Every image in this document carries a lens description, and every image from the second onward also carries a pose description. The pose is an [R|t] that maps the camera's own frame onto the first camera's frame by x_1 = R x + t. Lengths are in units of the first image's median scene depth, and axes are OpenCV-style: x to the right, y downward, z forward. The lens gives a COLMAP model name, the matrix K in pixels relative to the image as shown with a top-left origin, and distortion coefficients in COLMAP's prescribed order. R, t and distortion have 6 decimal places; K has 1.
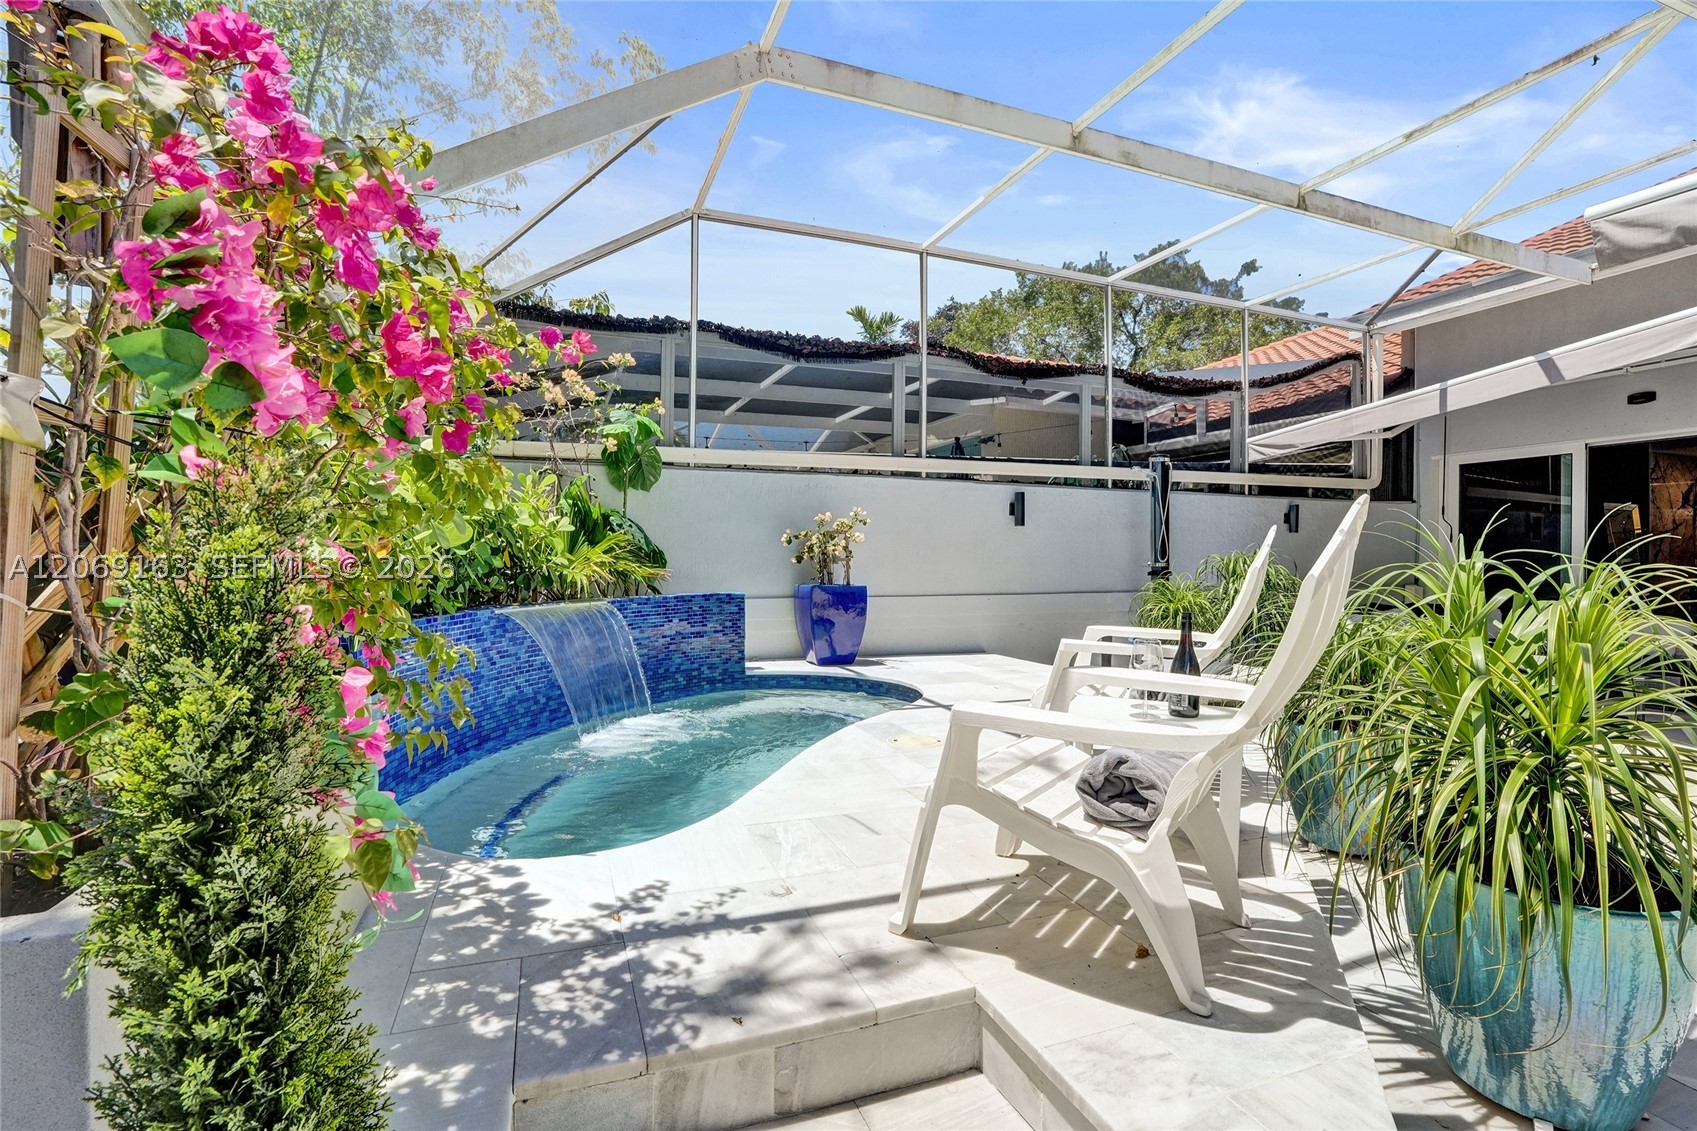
lens RADIAL K [[790.3, 0, 860.8], [0, 790.3, 552.7], [0, 0, 1]] dist [-0.051920, 0.013920]
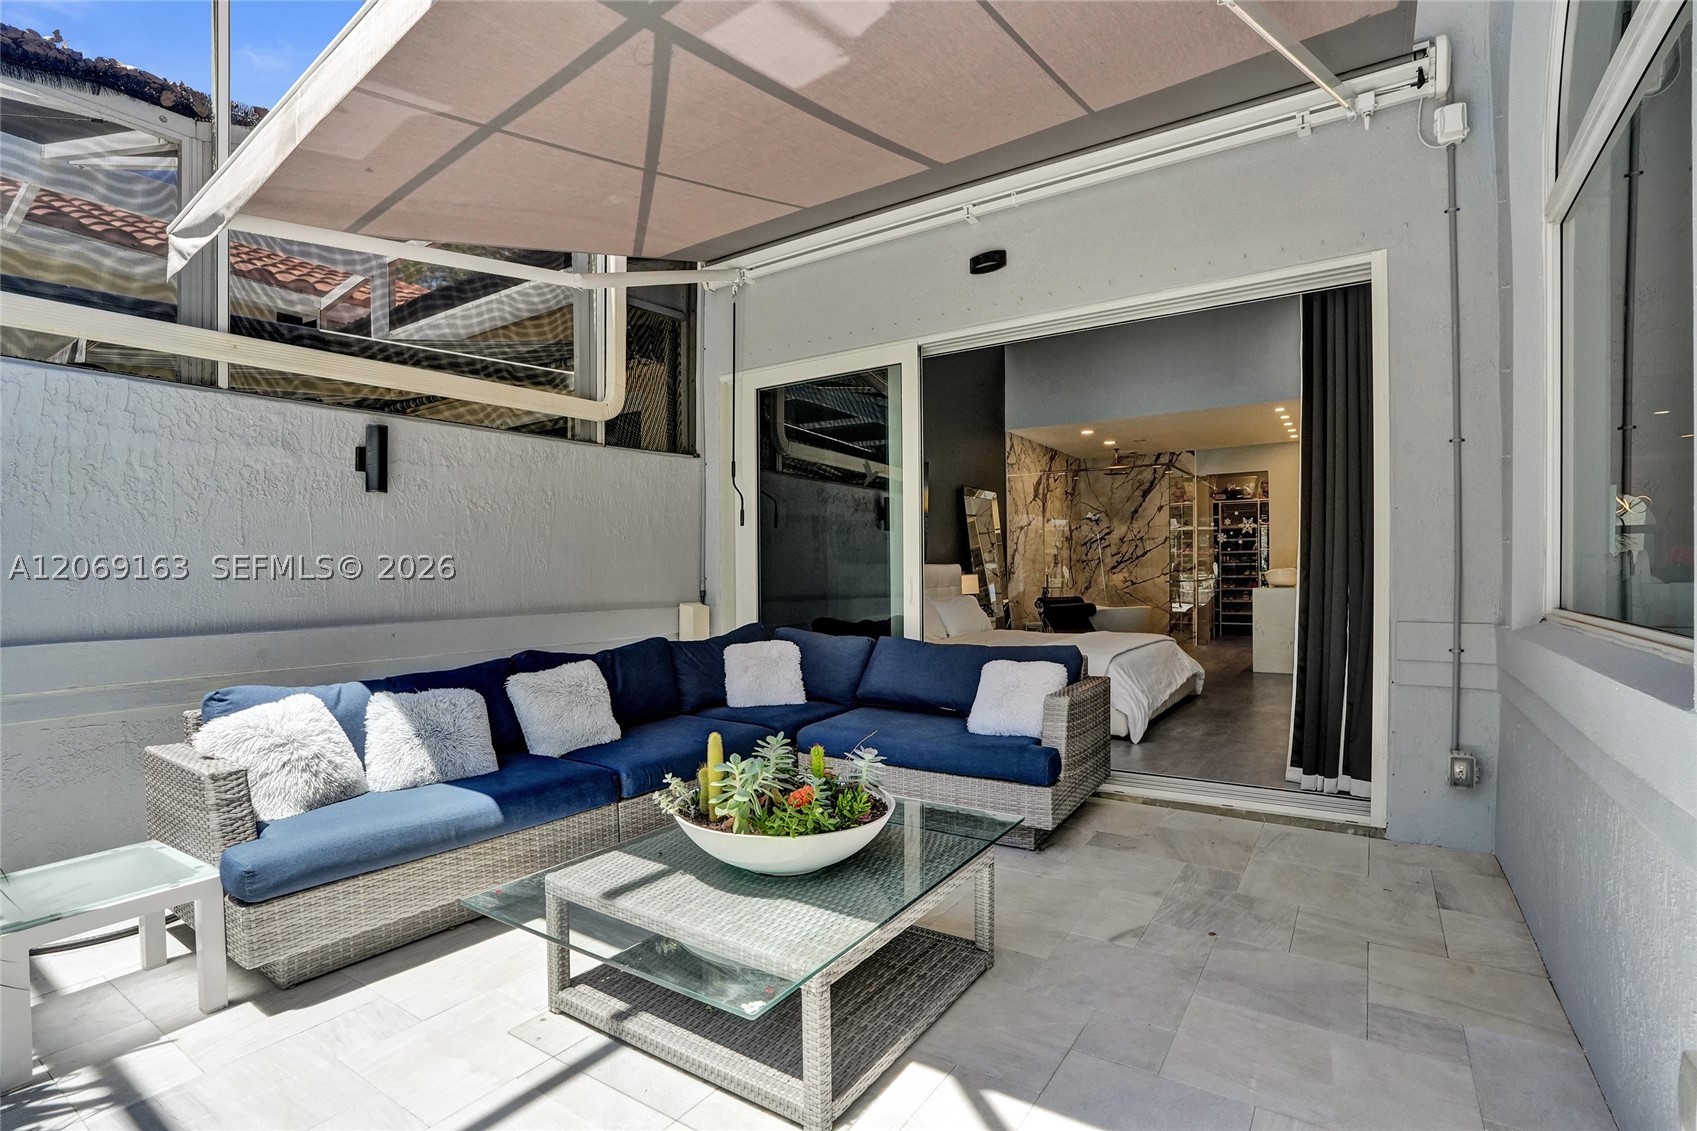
lens RADIAL K [[790.3, 0, 849.6], [0, 790.3, 584.9], [0, 0, 1]] dist [-0.051920, 0.013920]
pose [[0.825171, -0.025474, 0.564309, 0.535207], [0.015904, 0.999634, 0.021868, 0.020428], [-0.564659, -0.009070, 0.825274, 0.508692]]
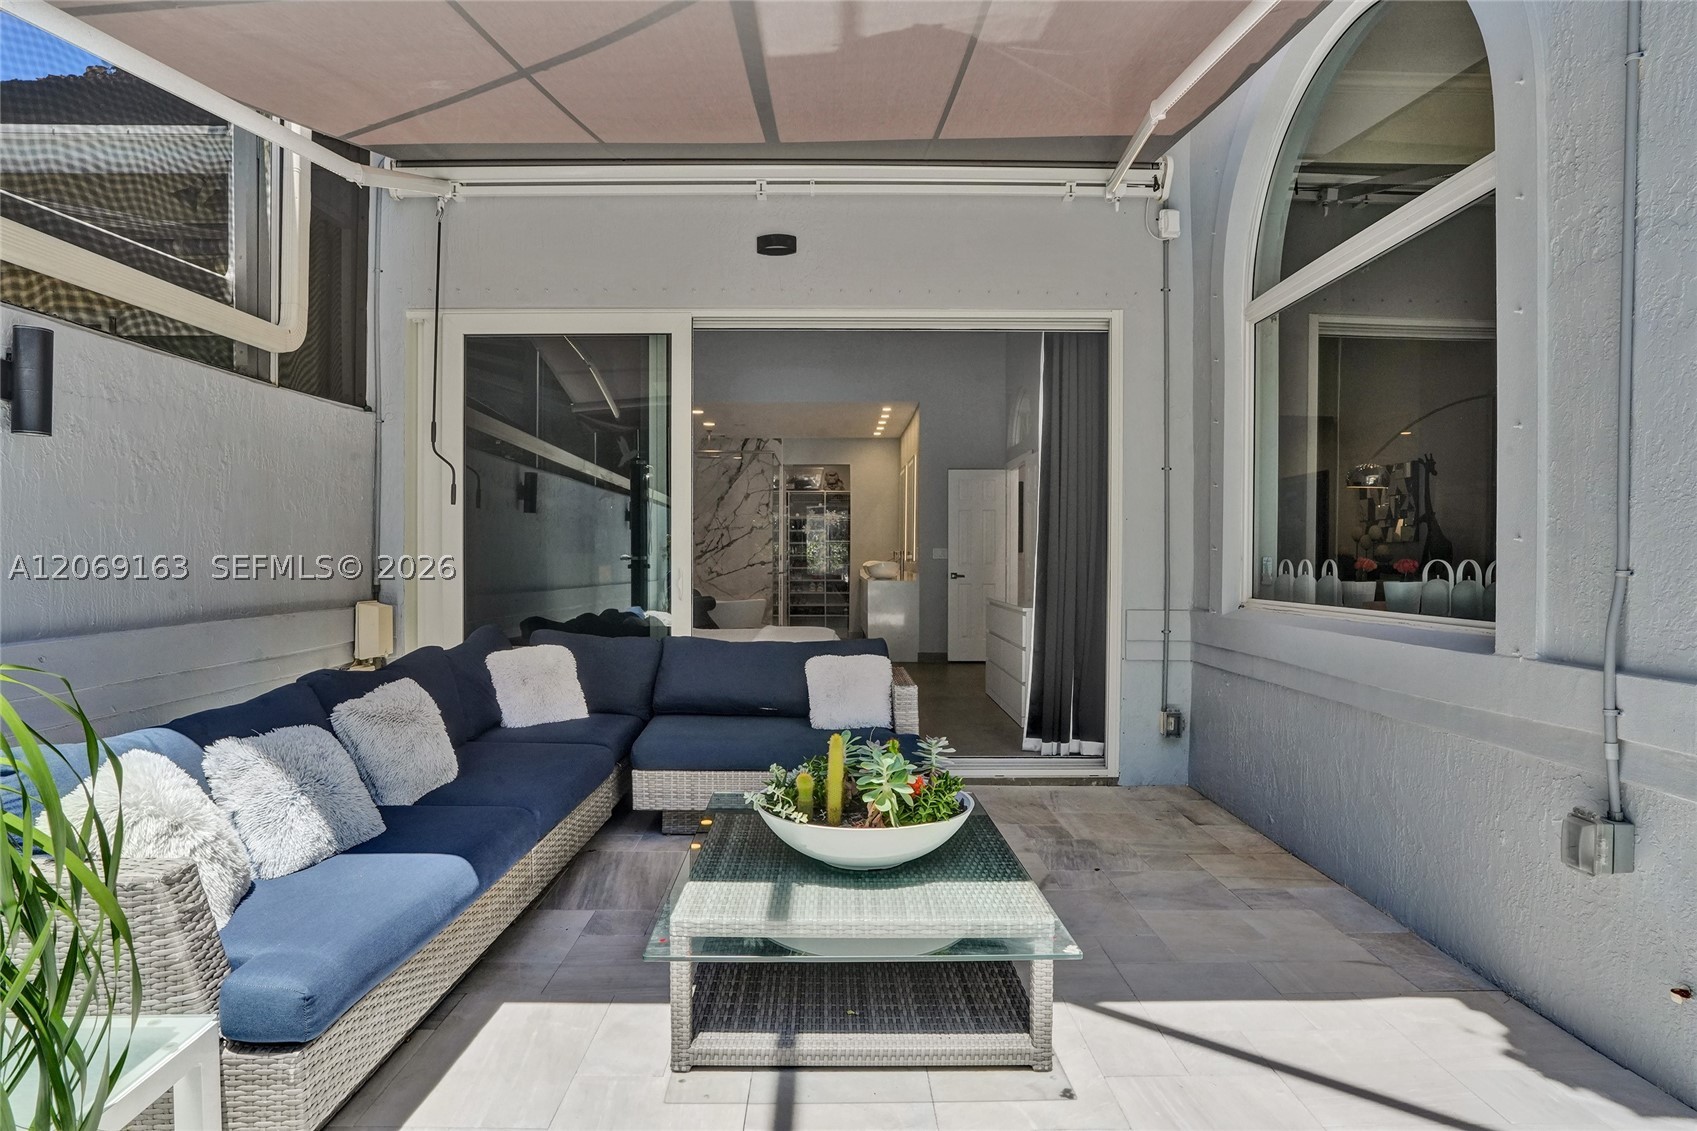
lens RADIAL K [[927.5, 0, 830.7], [0, 927.5, 570.8], [0, 0, 1]] dist [-0.036967, 0.008963]
pose [[0.369052, -0.020008, 0.929193, 0.370806], [-0.002164, 0.999747, 0.022387, 0.014483], [-0.929406, -0.010273, 0.368915, 0.633965]]
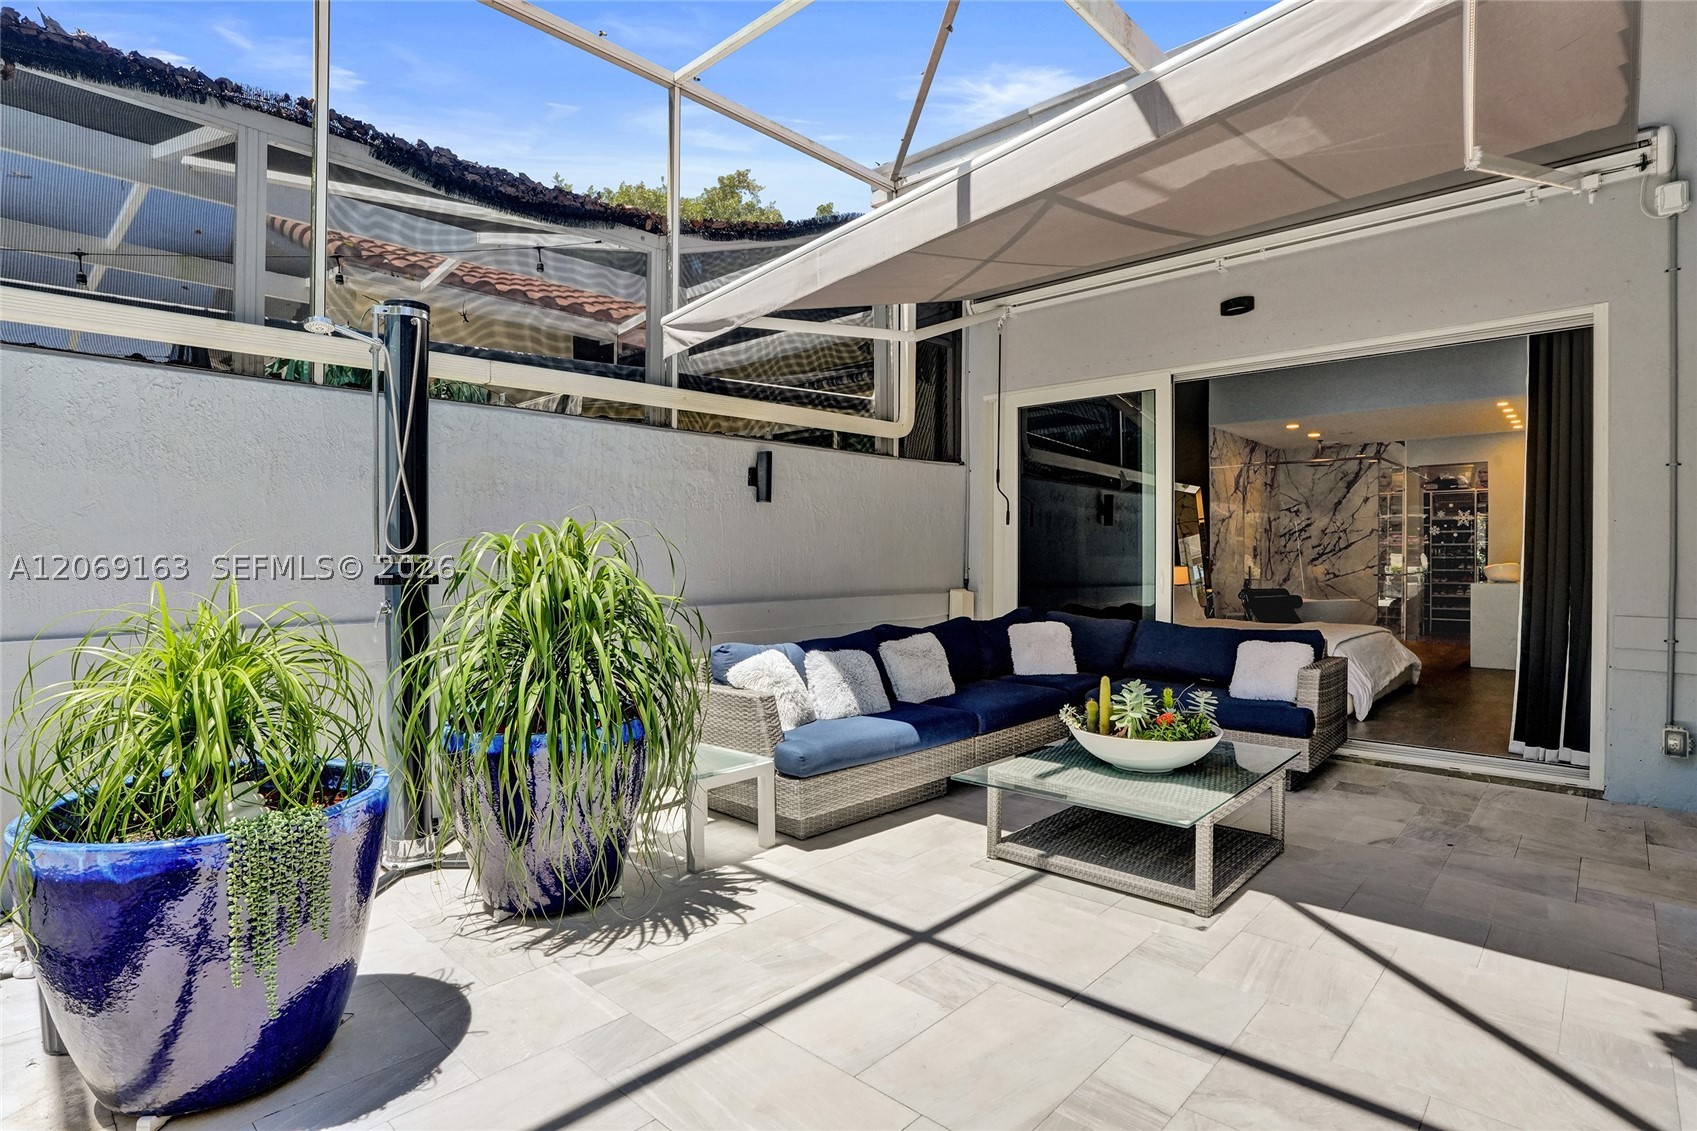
lens RADIAL K [[844.6, 0, 860.7], [0, 844.6, 563.6], [0, 0, 1]] dist [-0.040531, 0.015002]
pose [[0.900329, -0.010204, 0.435090, 0.357733], [0.005271, 0.999907, 0.012542, 0.011954], [-0.435178, -0.008999, 0.900299, 0.424414]]
